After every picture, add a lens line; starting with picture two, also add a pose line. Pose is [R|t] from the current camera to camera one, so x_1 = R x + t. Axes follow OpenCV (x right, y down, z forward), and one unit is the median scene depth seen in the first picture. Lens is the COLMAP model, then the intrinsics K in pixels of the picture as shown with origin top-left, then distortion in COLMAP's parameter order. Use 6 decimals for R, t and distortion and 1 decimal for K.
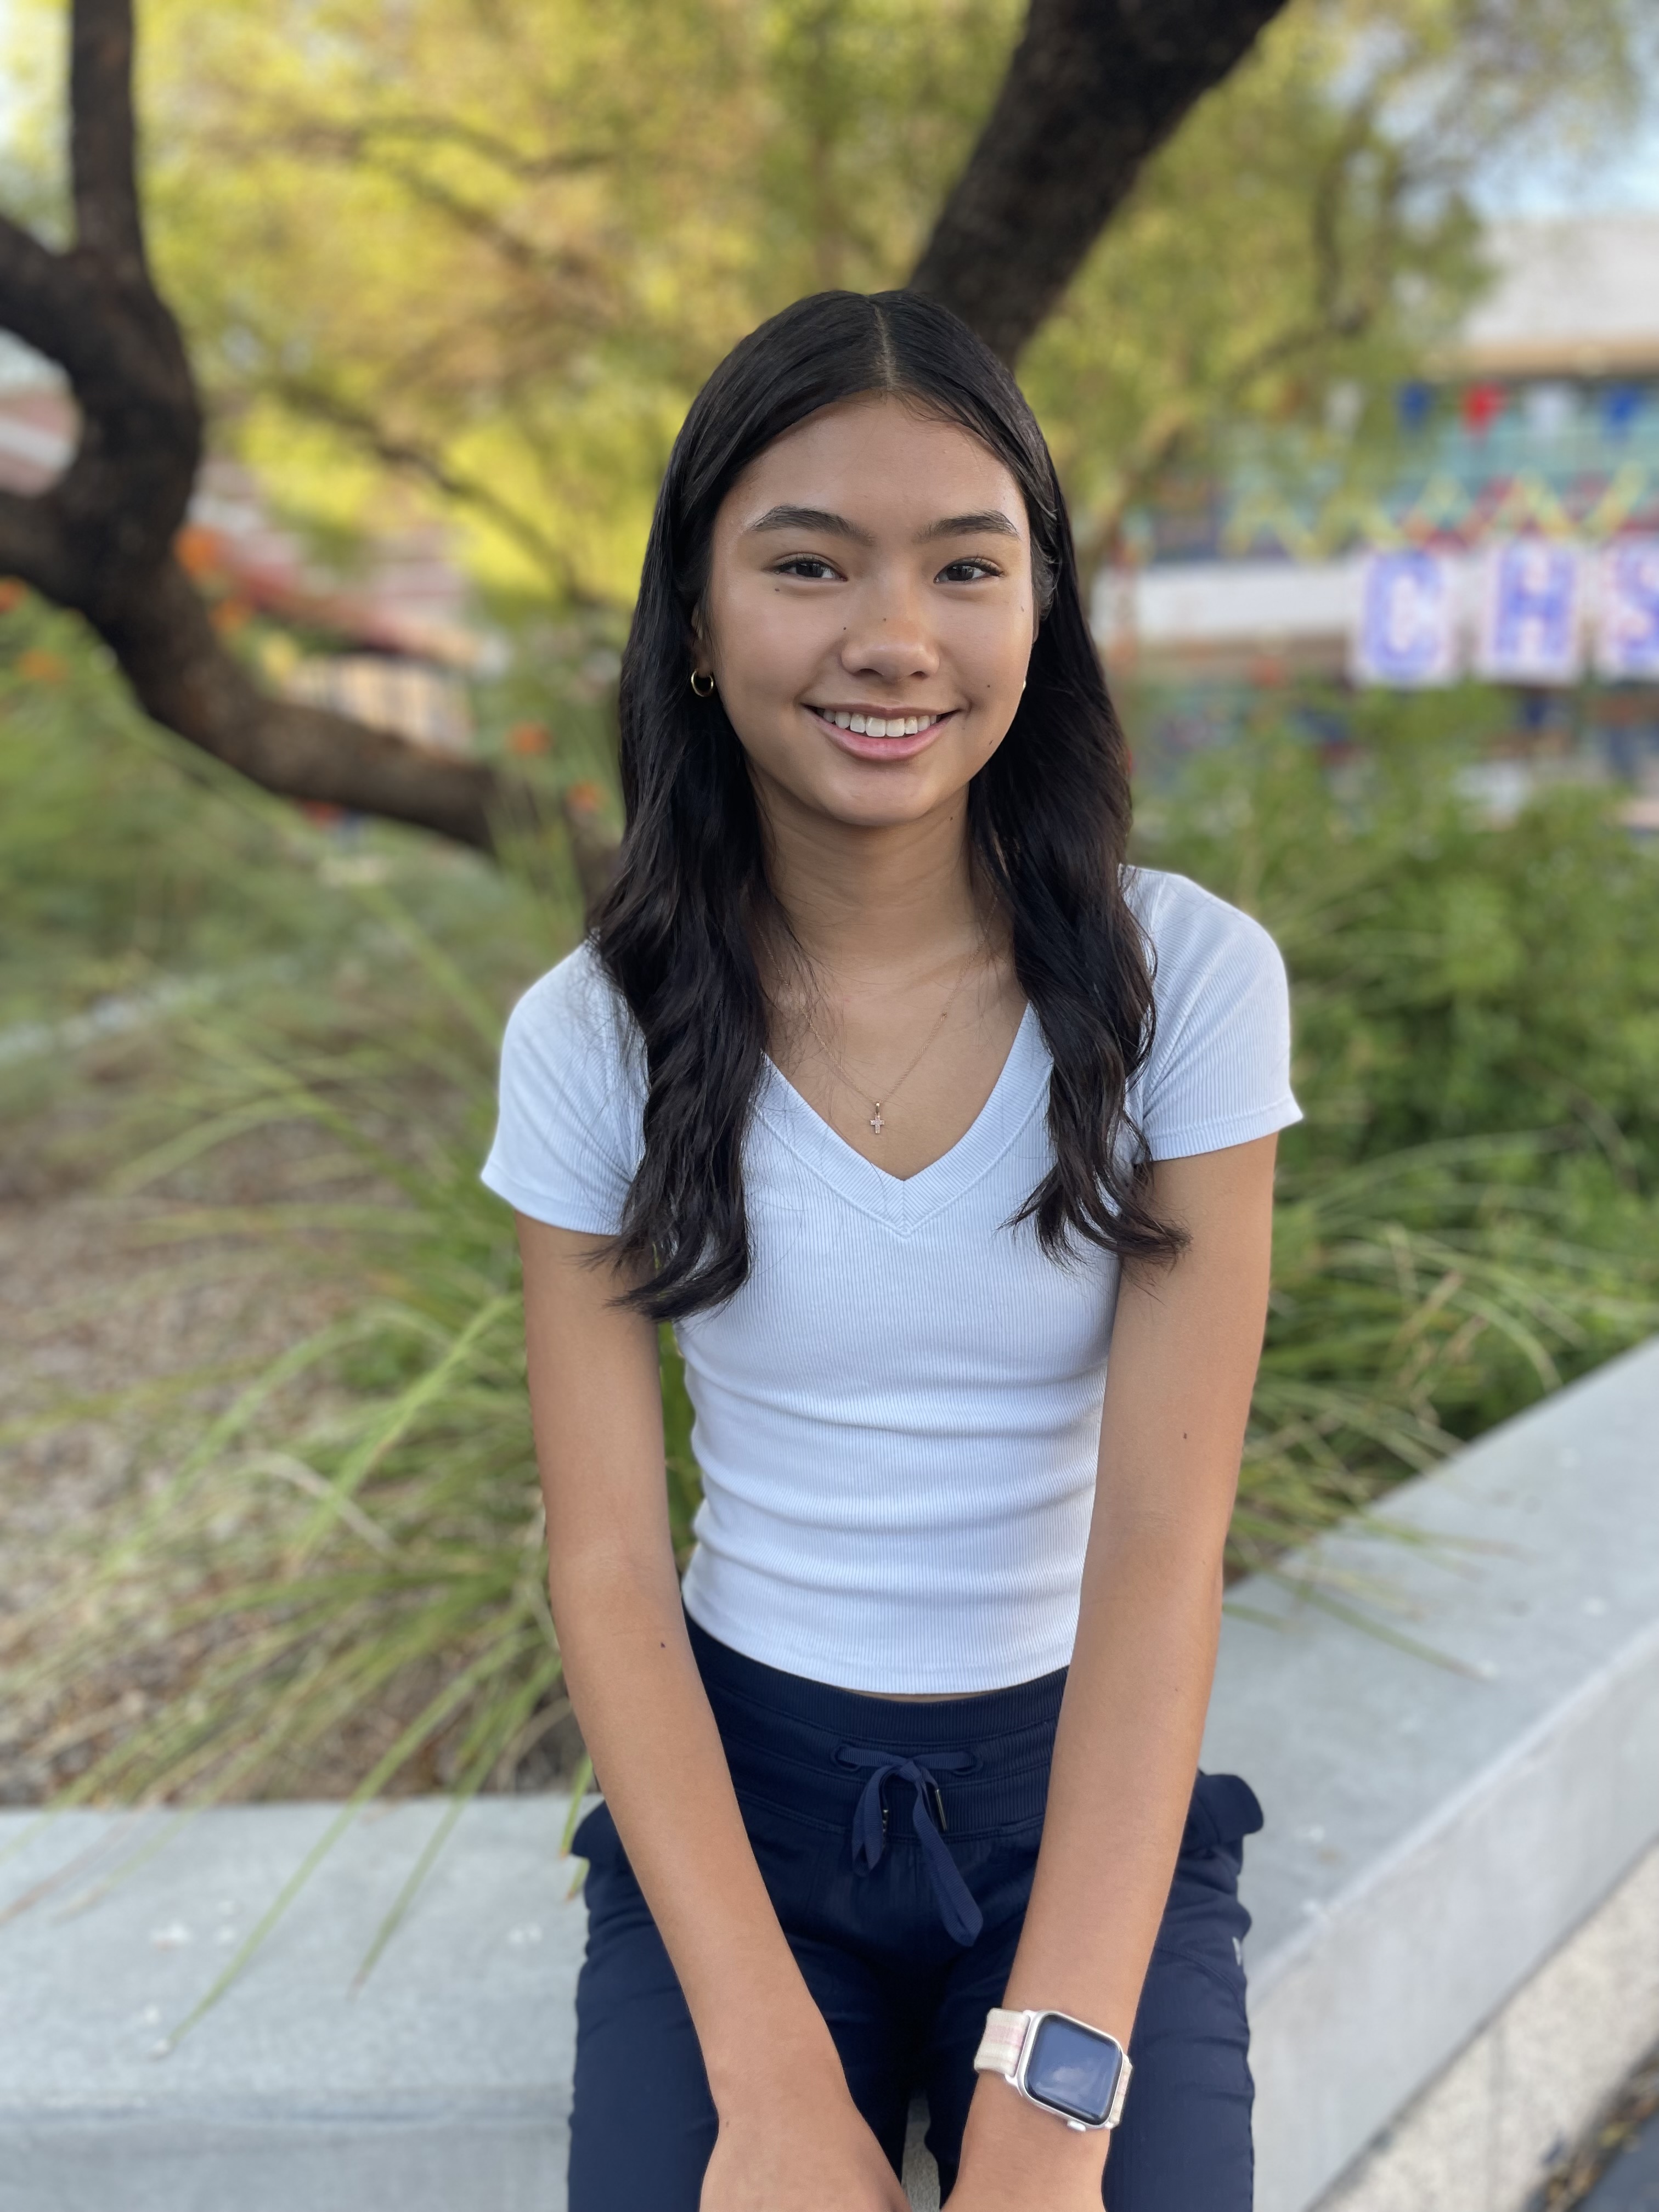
lens RADIAL K [[1602.3, 0, 824.8], [0, 1602.3, 1111.7], [0, 0, 1]] dist [0.076780, -0.090197]
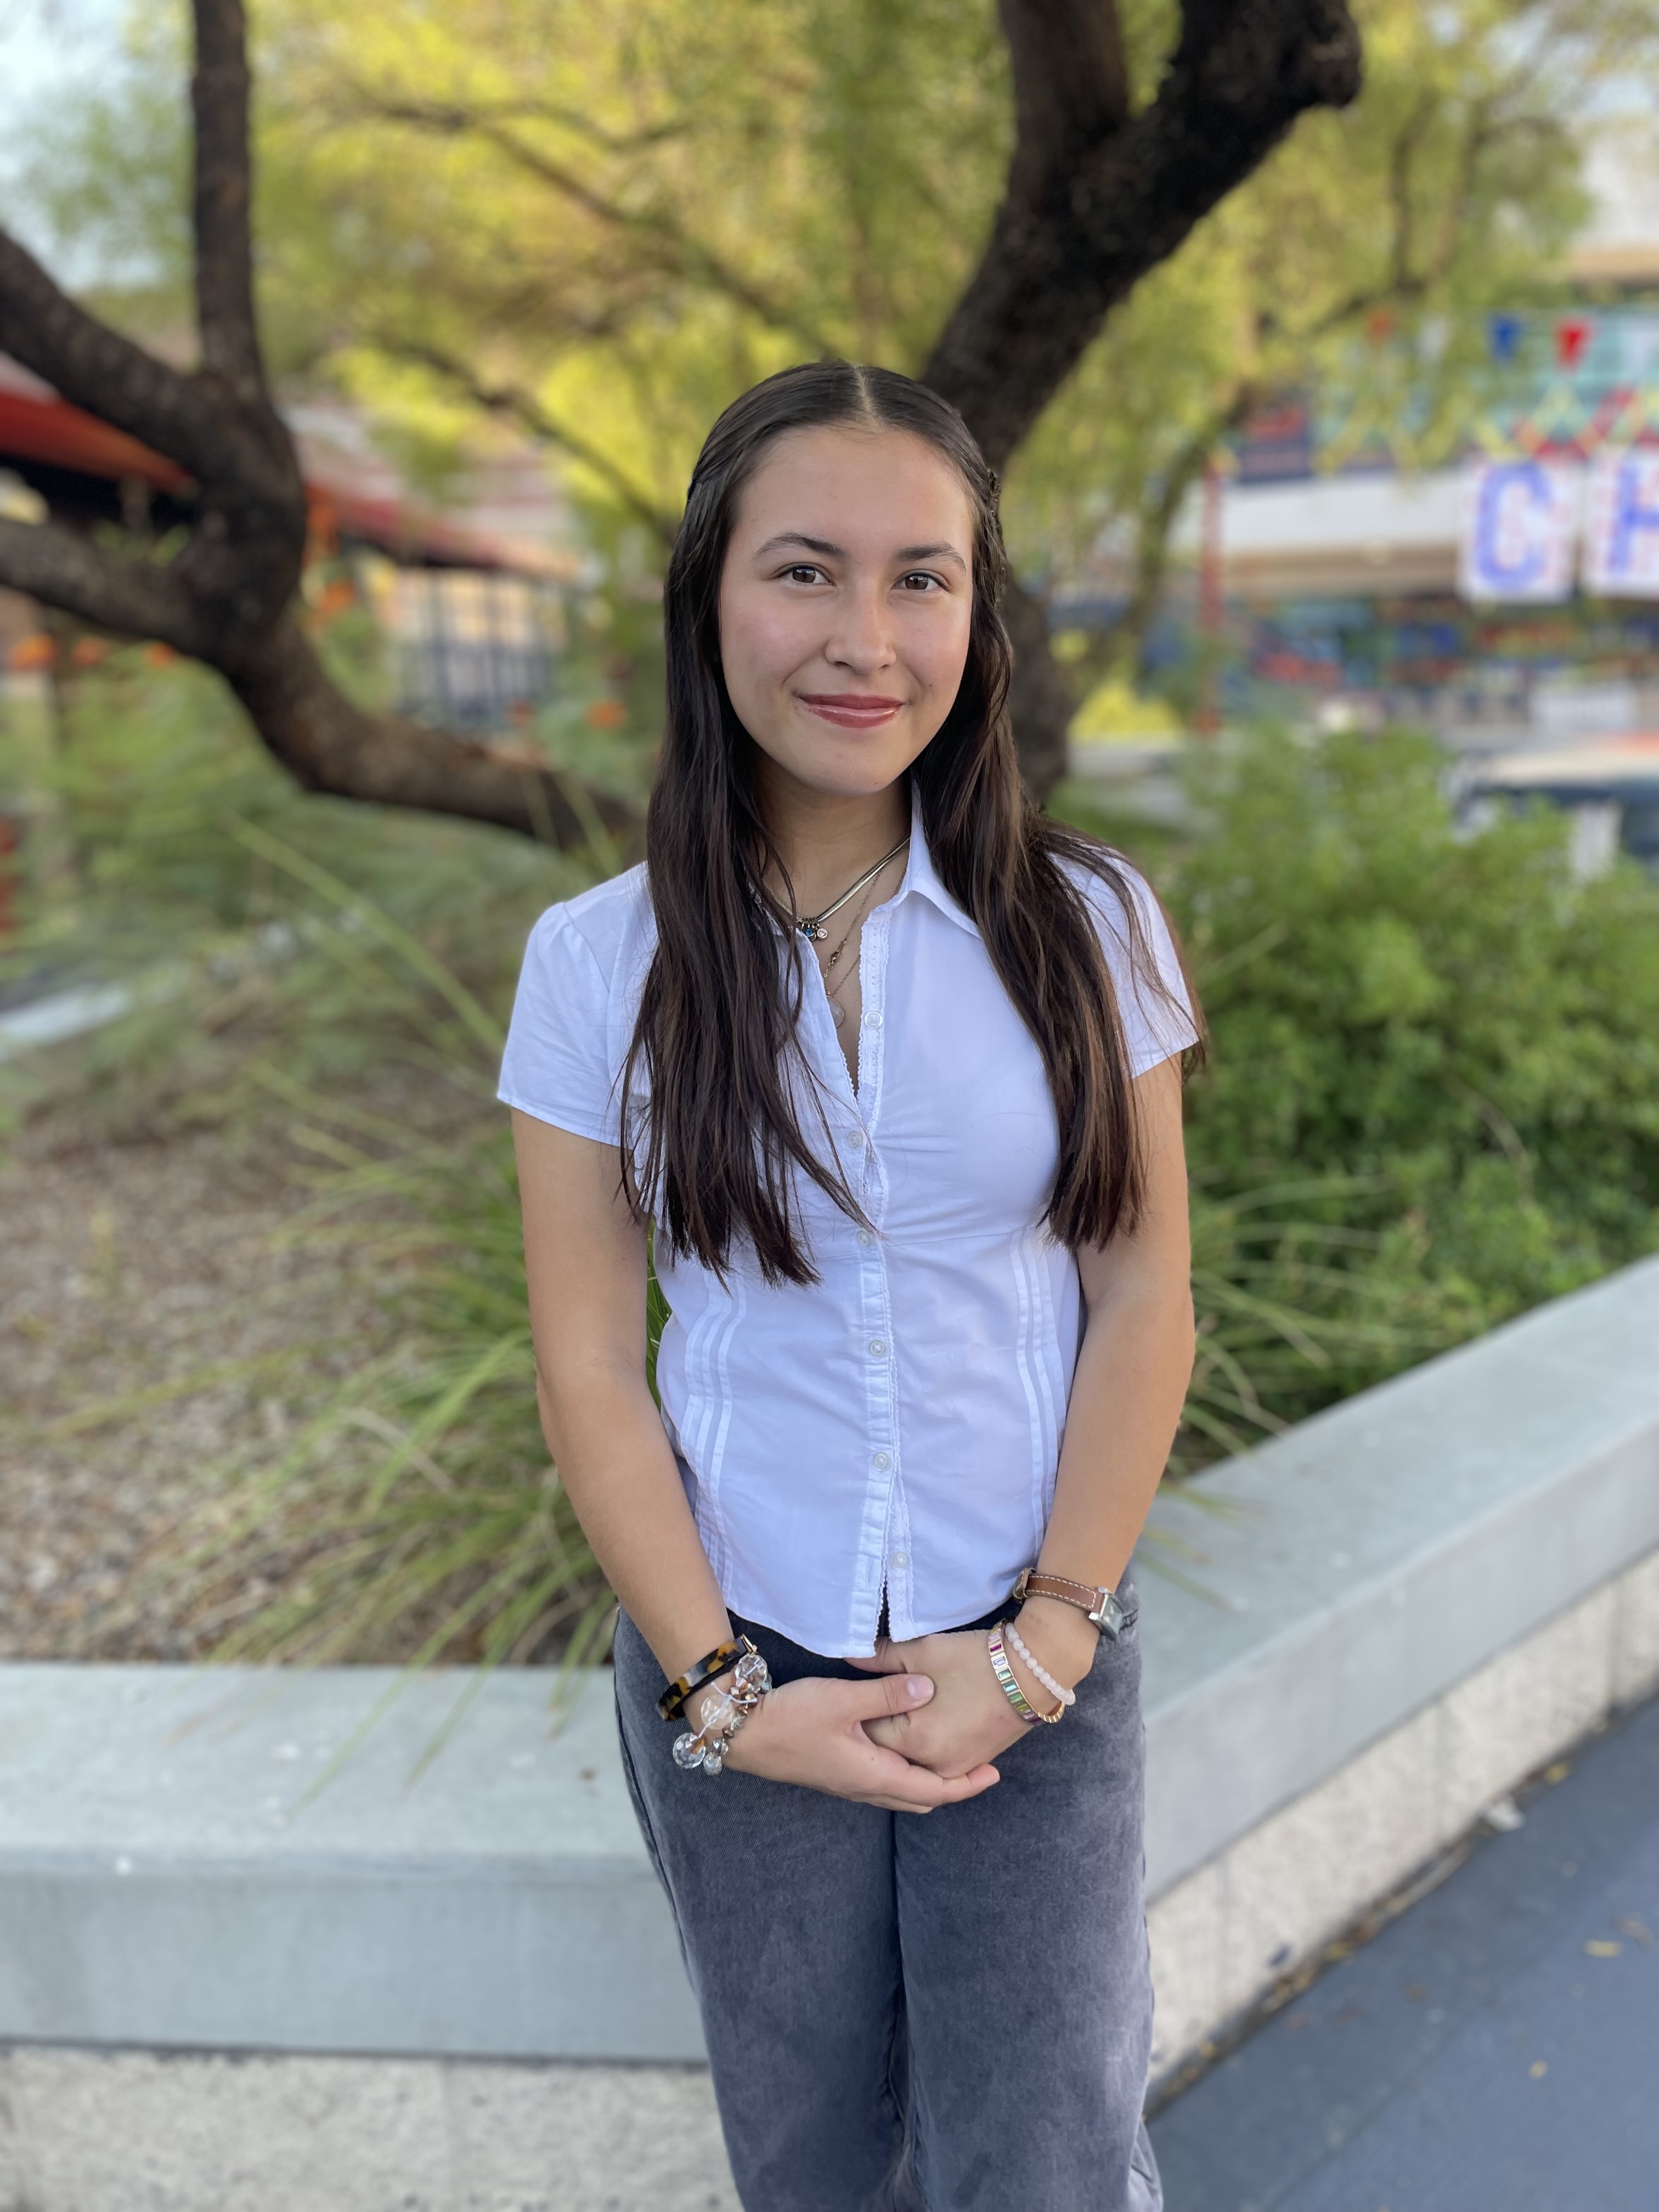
lens RADIAL K [[1594.0, 0, 836.9], [0, 1594.0, 1101.7], [0, 0, 1]] dist [0.083840, -0.095282]
pose [[0.998548, 0.023104, -0.048672, 0.067335], [-0.020428, 0.998290, 0.054767, -0.075218], [0.049854, -0.053693, 0.997312, -0.176691]]
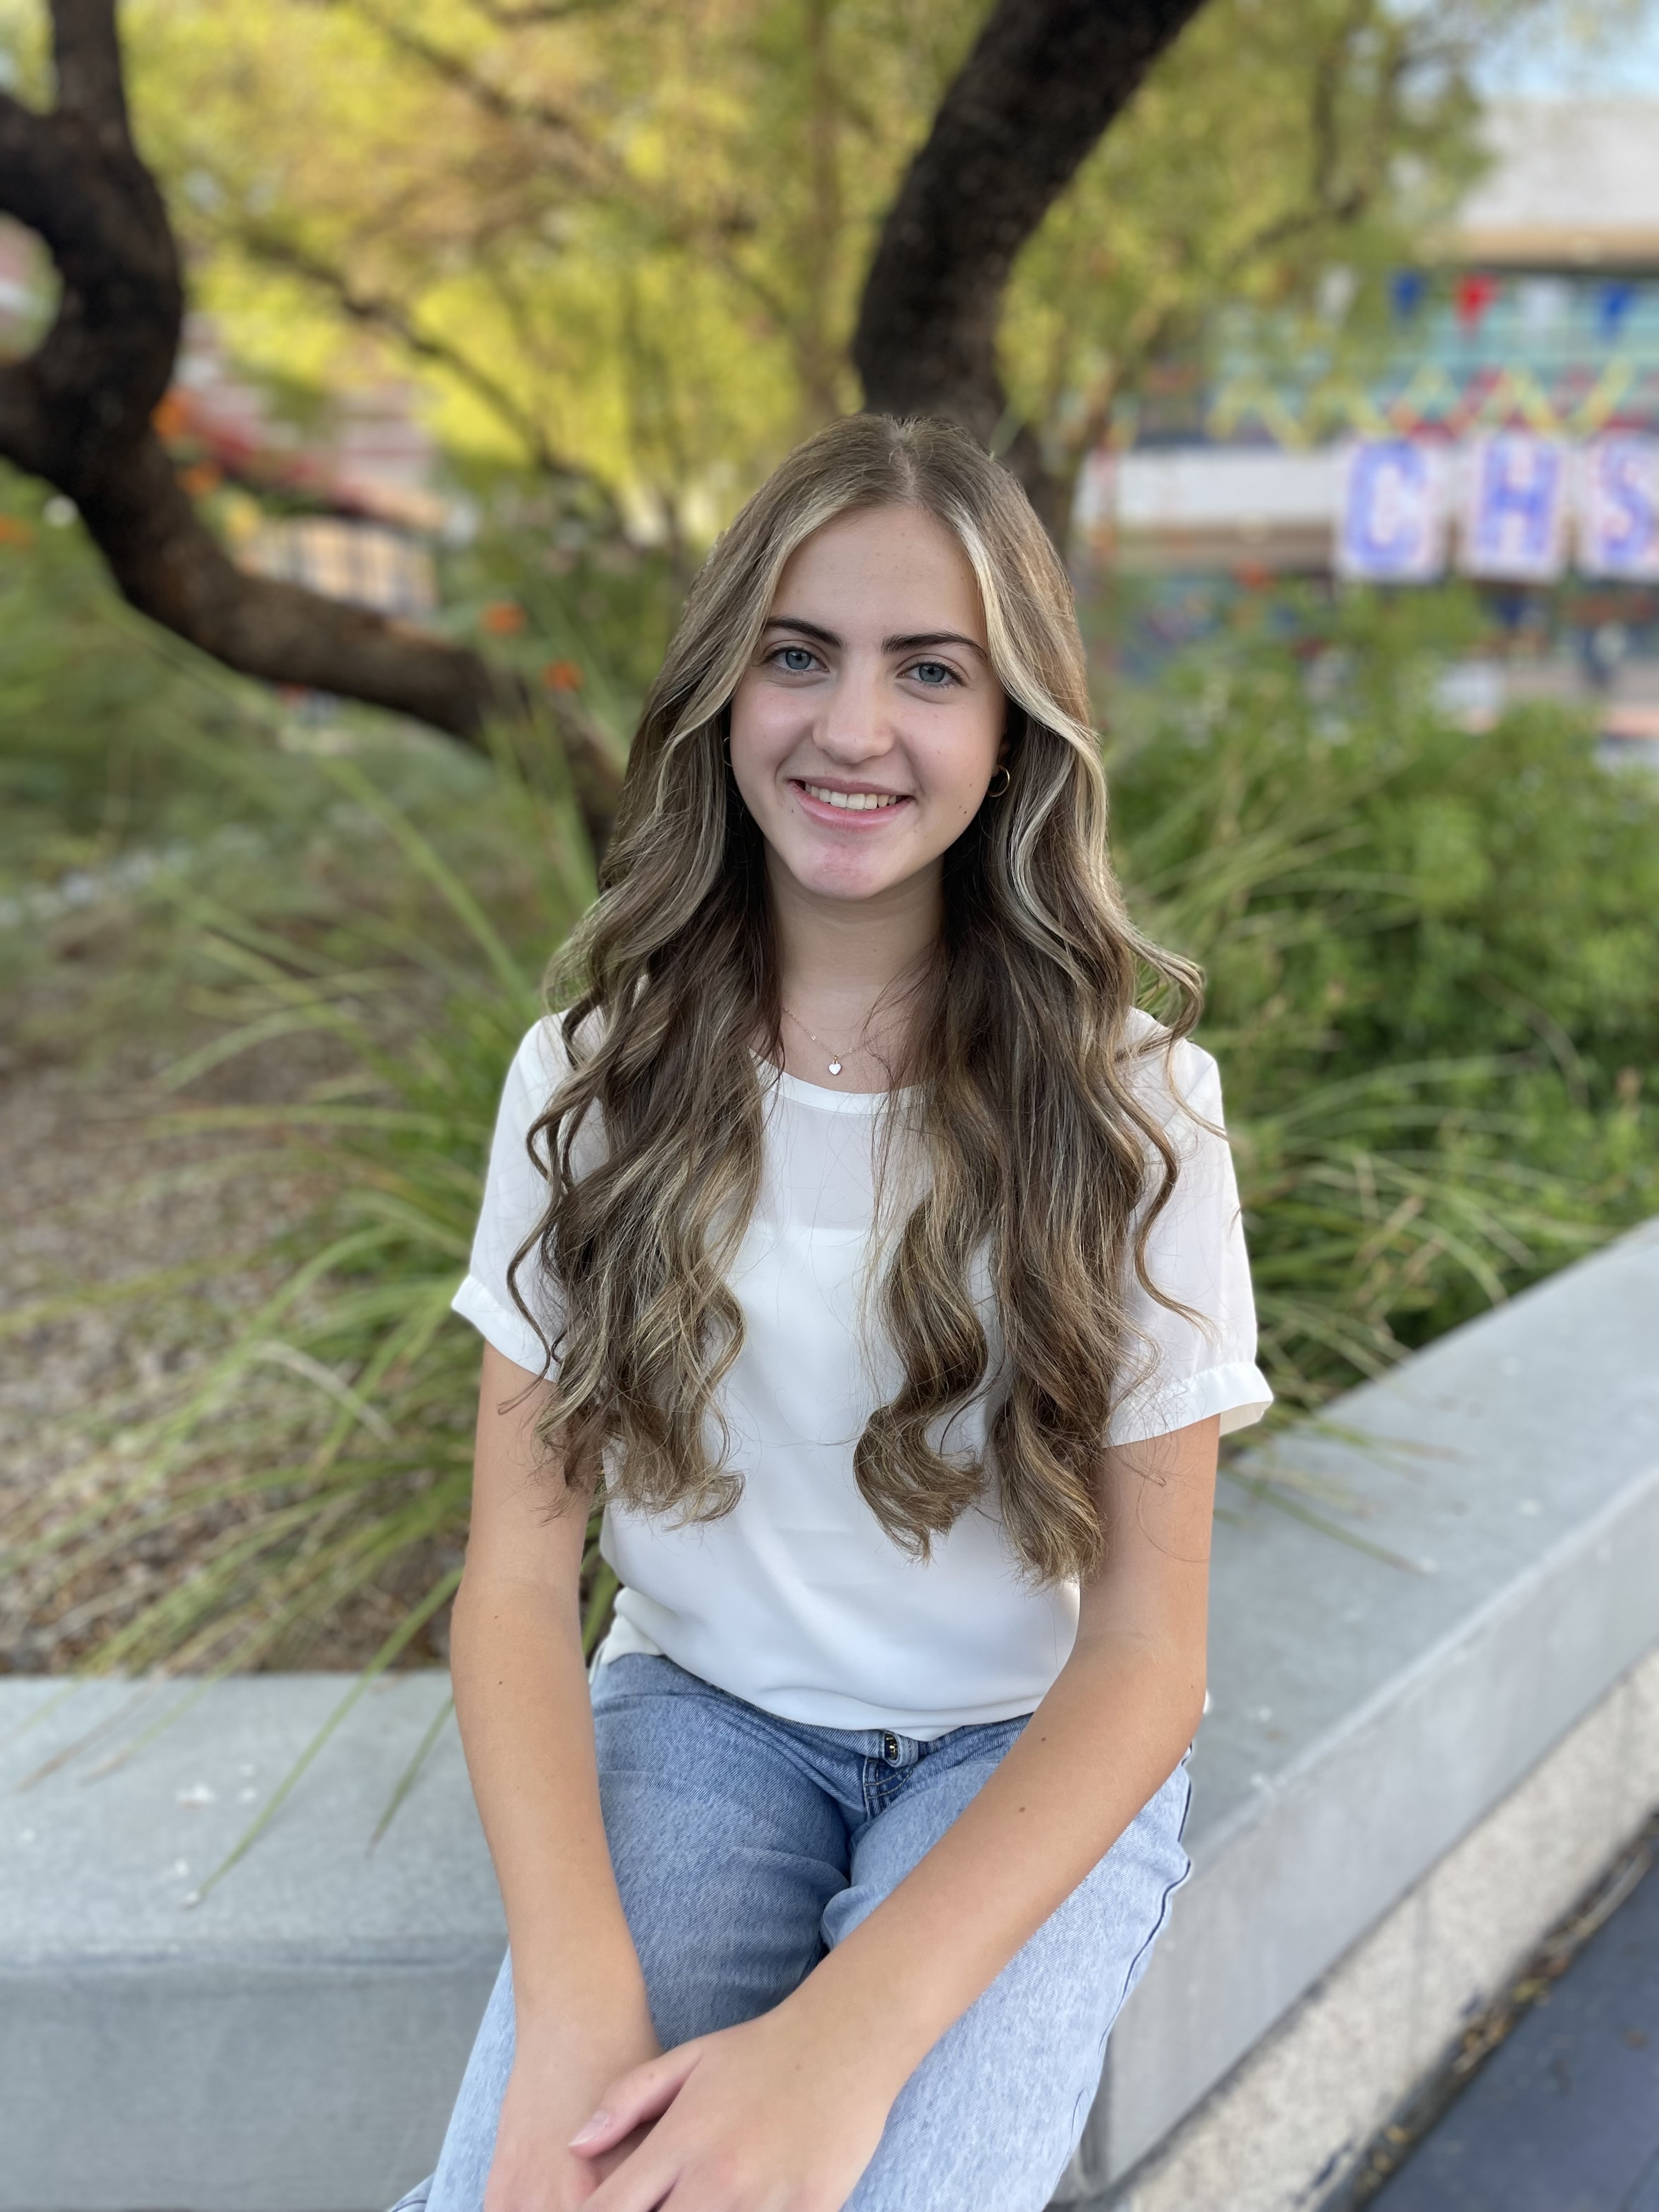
lens RADIAL K [[1603.3, 0, 827.4], [0, 1603.3, 1092.6], [0, 0, 1]] dist [0.078725, -0.090833]
pose [[0.999442, 0.021562, 0.025517, -0.010935], [-0.023043, 0.997978, 0.059244, -0.011226], [-0.024188, -0.059799, 0.997917, -0.020099]]
